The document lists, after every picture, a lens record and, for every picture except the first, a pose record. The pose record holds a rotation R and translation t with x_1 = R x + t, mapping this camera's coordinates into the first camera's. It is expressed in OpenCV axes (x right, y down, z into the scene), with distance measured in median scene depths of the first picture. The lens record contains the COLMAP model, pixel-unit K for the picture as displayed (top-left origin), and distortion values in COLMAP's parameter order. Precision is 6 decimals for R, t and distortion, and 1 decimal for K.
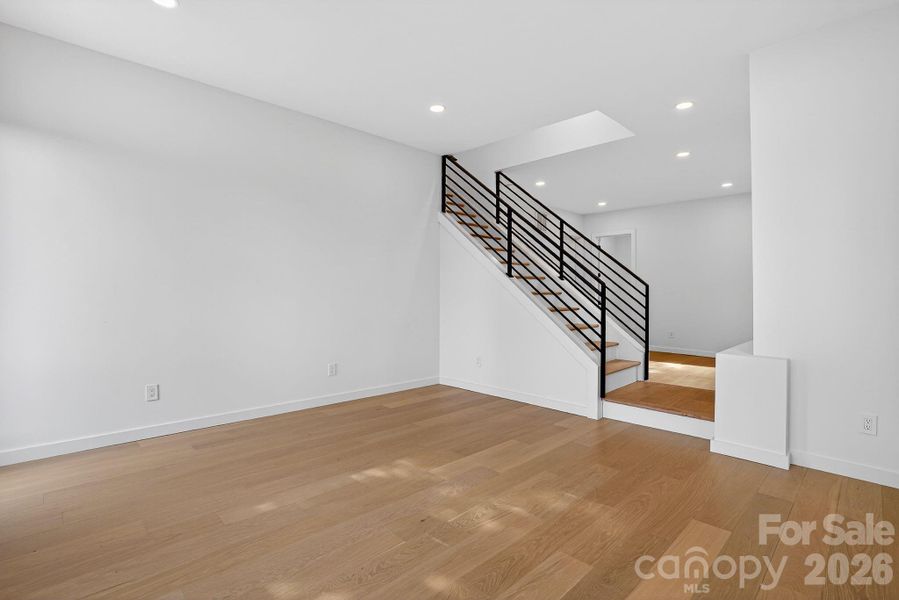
lens RADIAL K [[419.4, 0, 449.5], [0, 419.4, 300.0], [0, 0, 1]] dist [-0.019461, 0.000561]
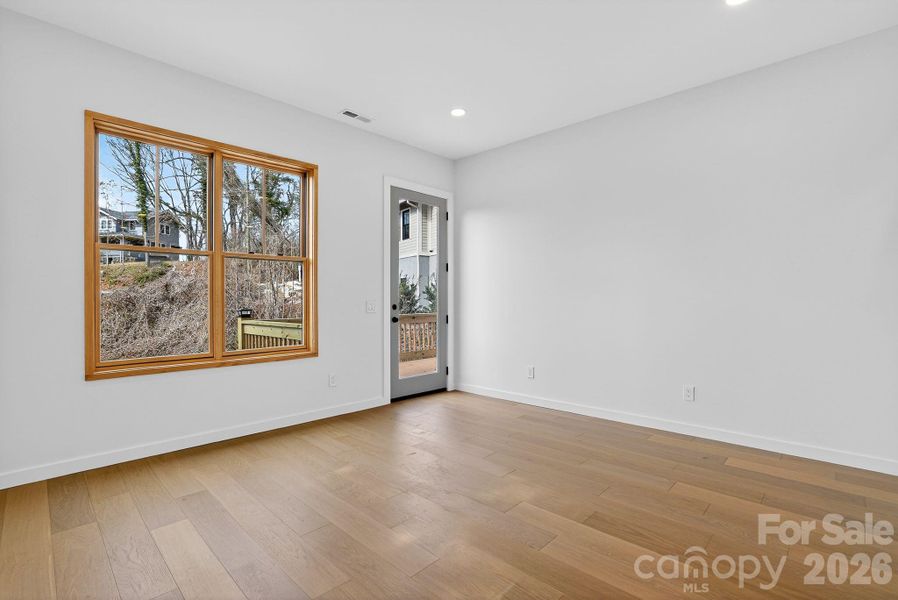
lens RADIAL K [[418.9, 0, 449.0], [0, 418.9, 300.0], [0, 0, 1]] dist [-0.019461, 0.000561]
pose [[0.028211, -0.016185, -0.999471, 0.730358], [-0.003757, 0.999860, -0.016297, 0.003030], [0.999595, 0.004215, 0.028146, 0.730325]]
